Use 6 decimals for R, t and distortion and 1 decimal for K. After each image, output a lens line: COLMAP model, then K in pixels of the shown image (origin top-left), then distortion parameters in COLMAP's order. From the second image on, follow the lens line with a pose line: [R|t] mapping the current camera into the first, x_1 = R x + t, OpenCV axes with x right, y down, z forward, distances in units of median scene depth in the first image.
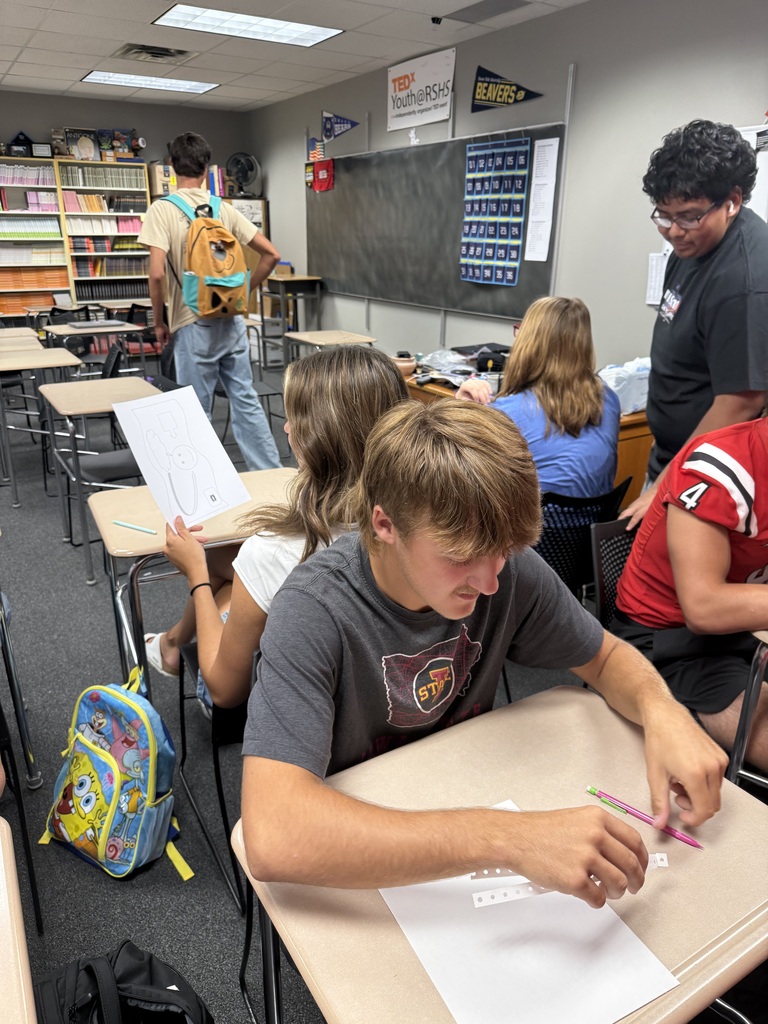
lens RADIAL K [[722.6, 0, 382.9], [0, 722.6, 513.6], [0, 0, 1]] dist [-0.010323, -0.001908]
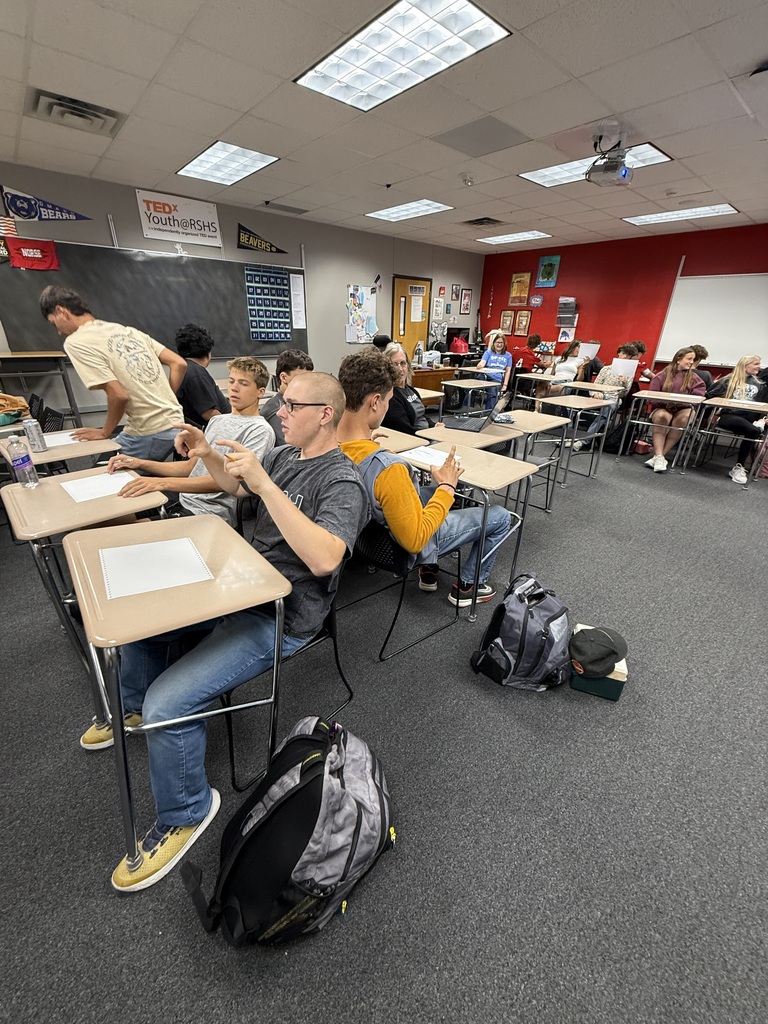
lens RADIAL K [[409.8, 0, 385.4], [0, 409.8, 511.9], [0, 0, 1]] dist [-0.002541, -0.000262]
pose [[-0.150574, -0.440119, 0.885225, -1.208084], [0.325338, 0.823496, 0.464768, -0.370607], [-0.933532, 0.357979, 0.019191, 0.888465]]
